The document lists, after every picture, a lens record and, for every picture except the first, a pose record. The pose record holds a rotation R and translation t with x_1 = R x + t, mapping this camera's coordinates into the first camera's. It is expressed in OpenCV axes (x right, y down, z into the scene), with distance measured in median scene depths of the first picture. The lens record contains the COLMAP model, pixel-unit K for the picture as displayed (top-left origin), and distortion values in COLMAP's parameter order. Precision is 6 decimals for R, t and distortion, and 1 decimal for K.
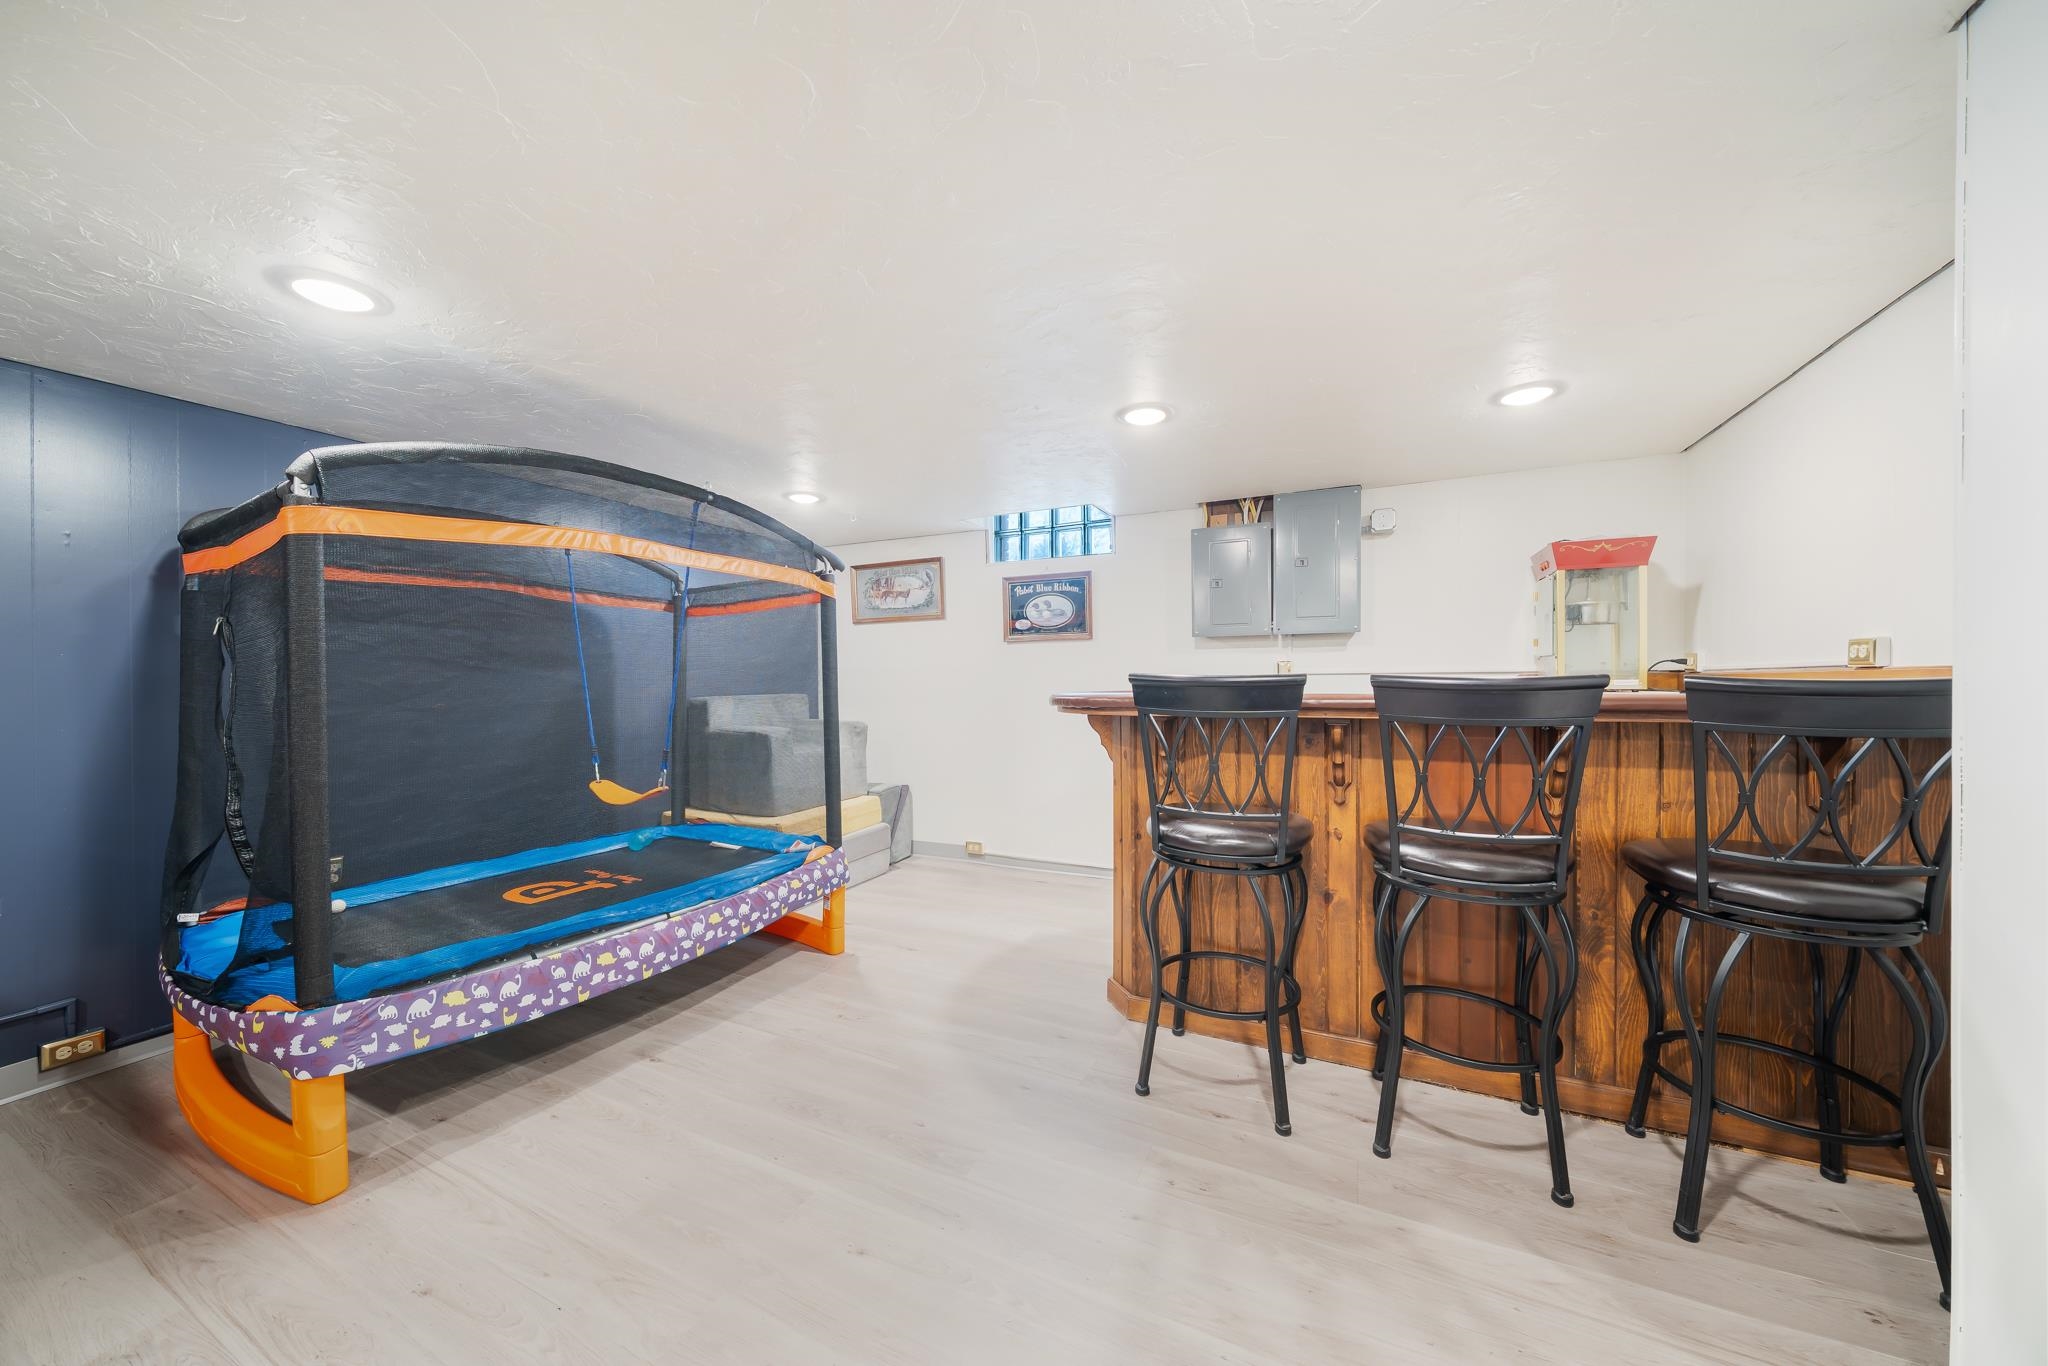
lens RADIAL K [[722.8, 0, 1018.5], [0, 722.8, 686.0], [0, 0, 1]] dist [-0.003622, -0.000688]
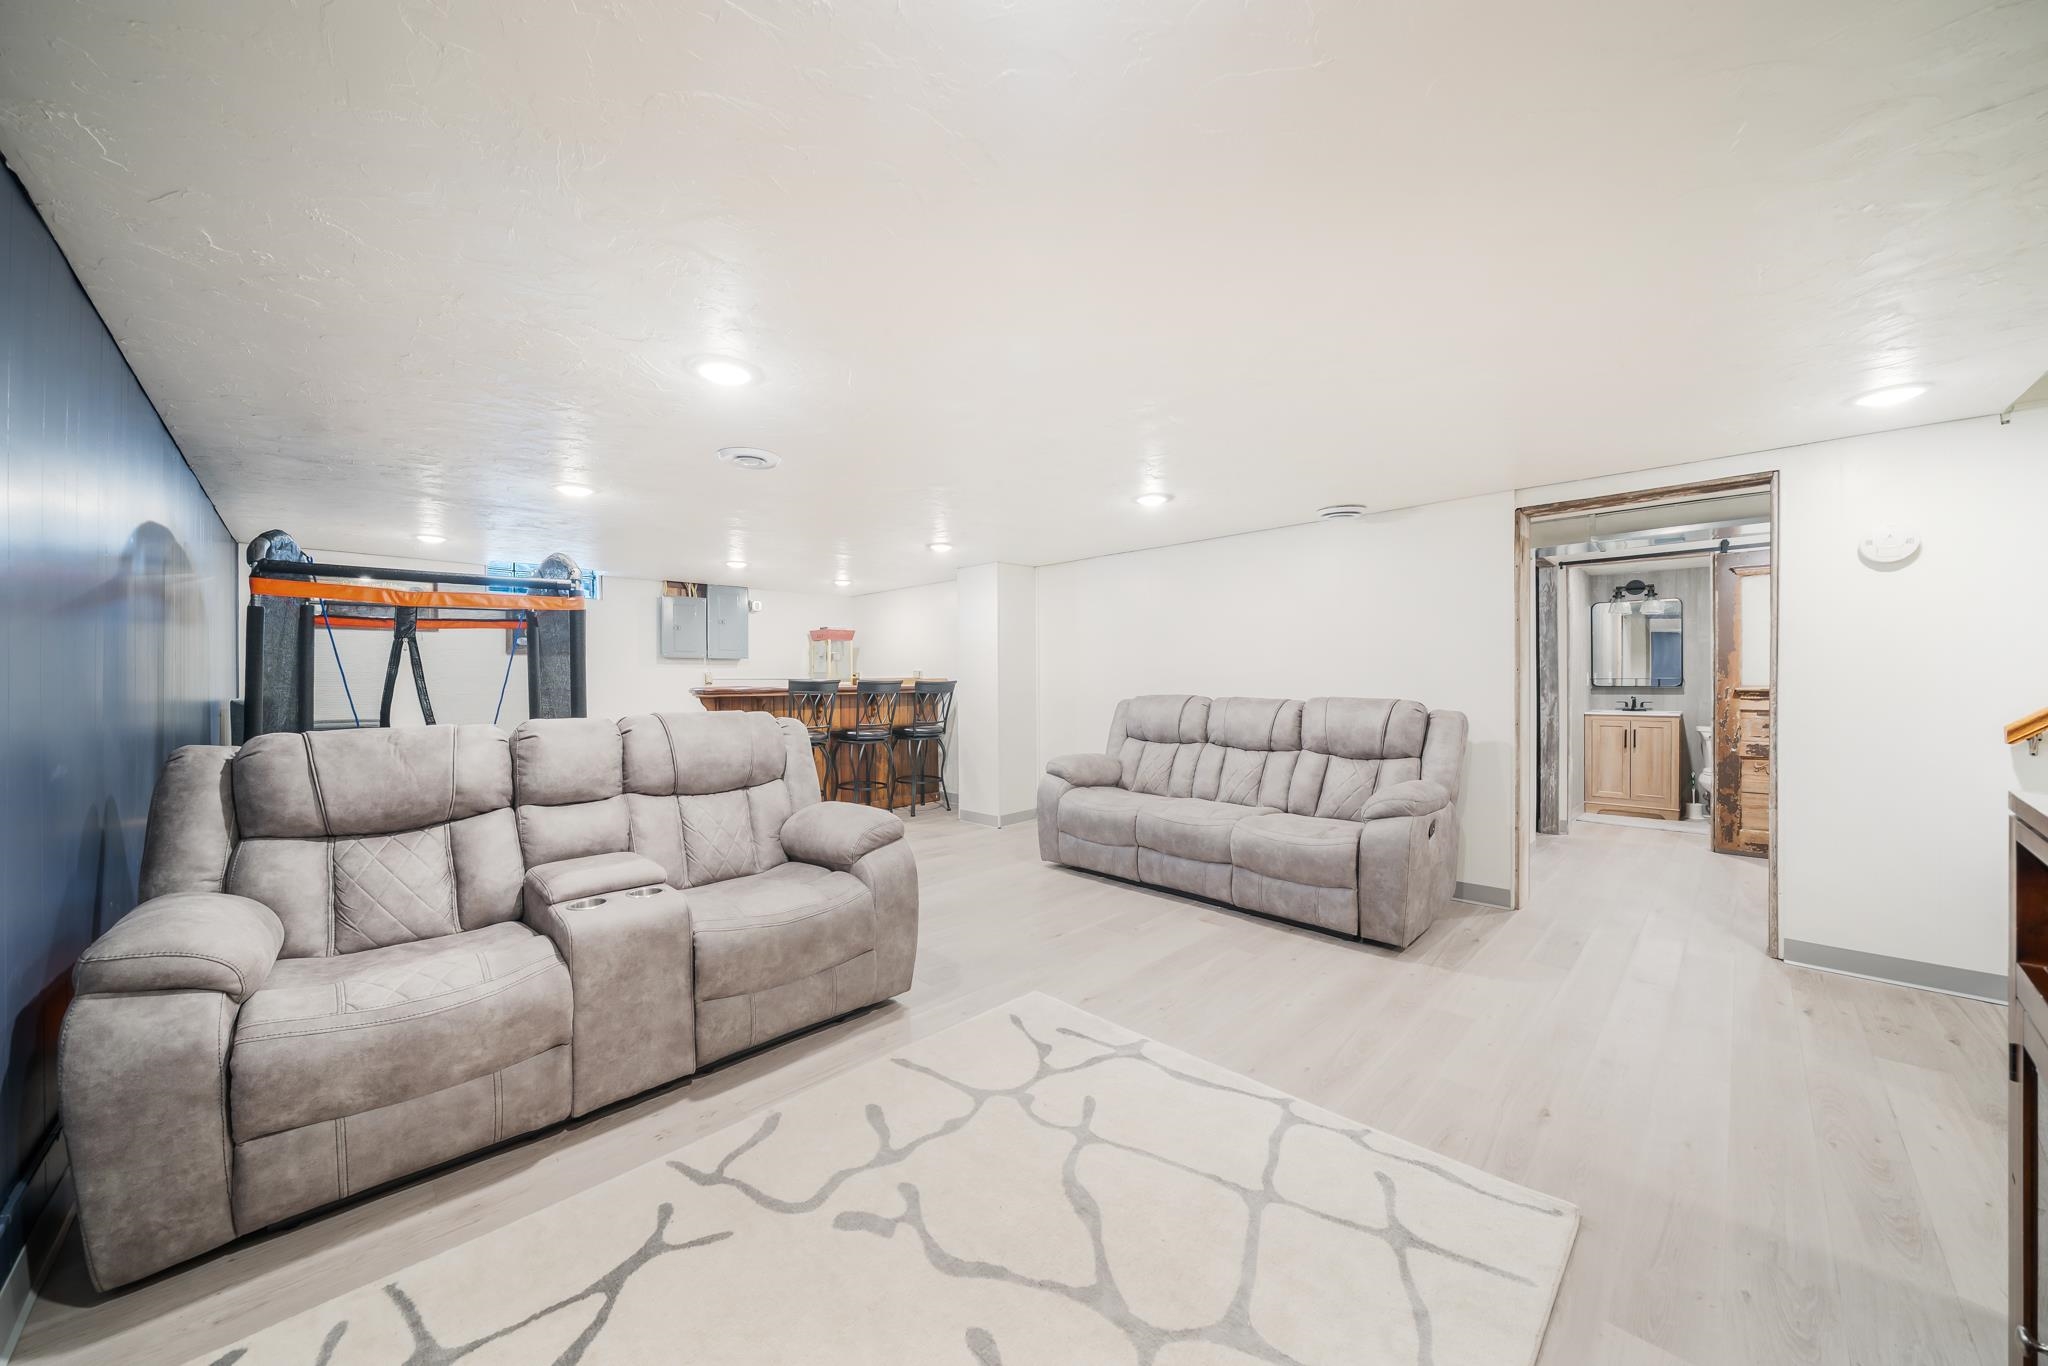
lens RADIAL K [[722.8, 0, 1011.0], [0, 722.8, 679.0], [0, 0, 1]] dist [-0.003622, -0.000688]
pose [[0.334176, 0.003990, 0.942502, -1.717821], [0.010688, 0.999911, -0.008023, 0.013438], [-0.942450, 0.012754, 0.334104, -0.553731]]
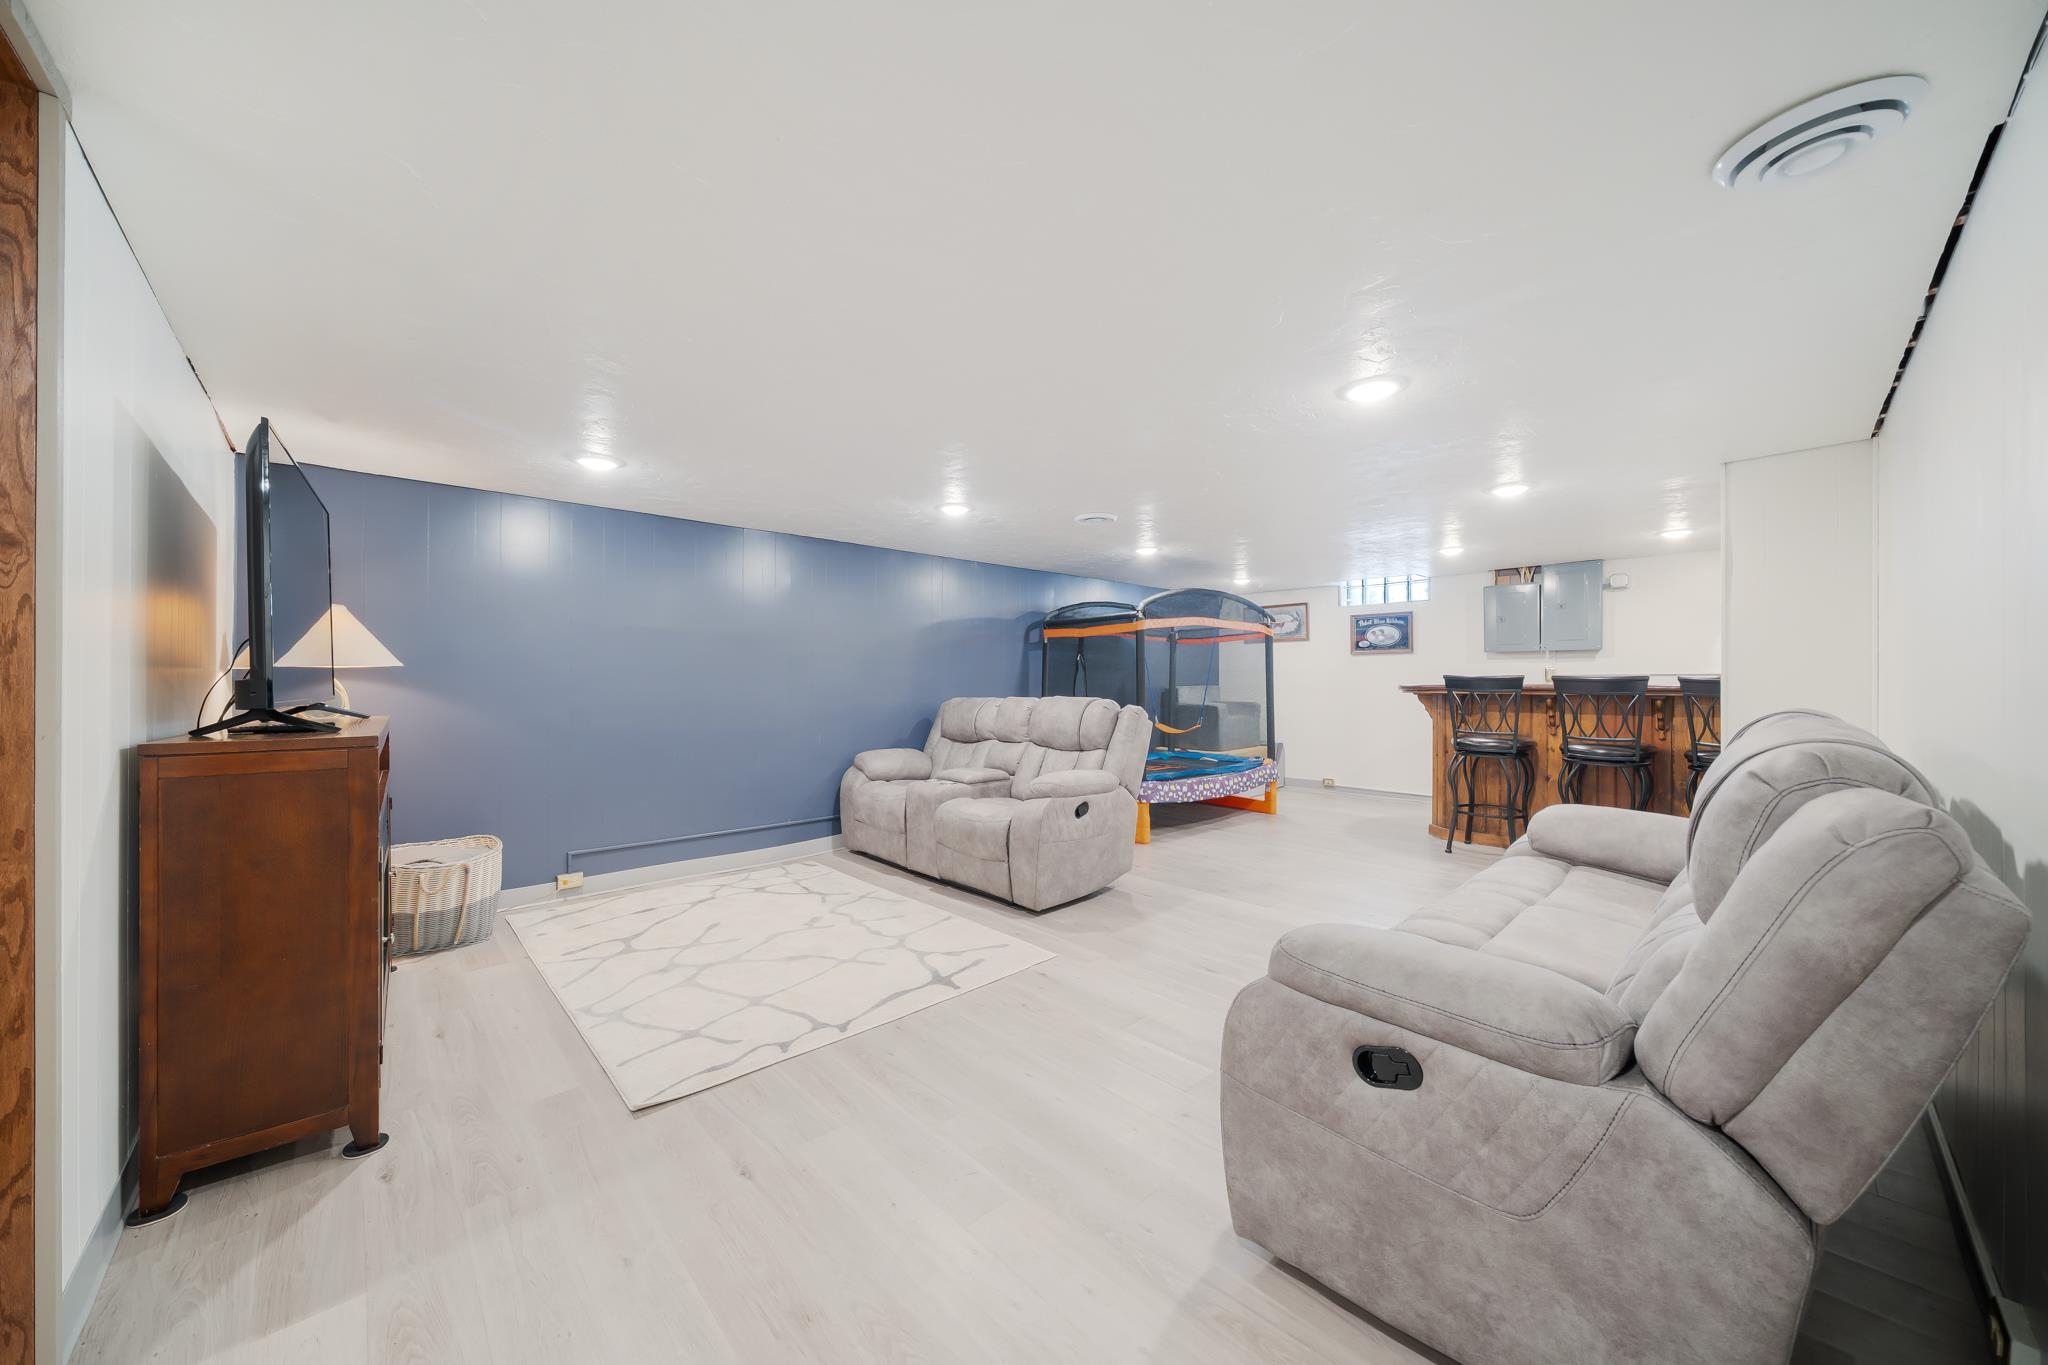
lens RADIAL K [[722.8, 0, 1012.4], [0, 722.8, 681.2], [0, 0, 1]] dist [-0.003622, -0.000688]
pose [[0.931993, 0.006487, -0.362419, -0.251617], [-0.008253, 0.999960, -0.003323, 0.019190], [0.362383, 0.006088, 0.932009, -1.413919]]
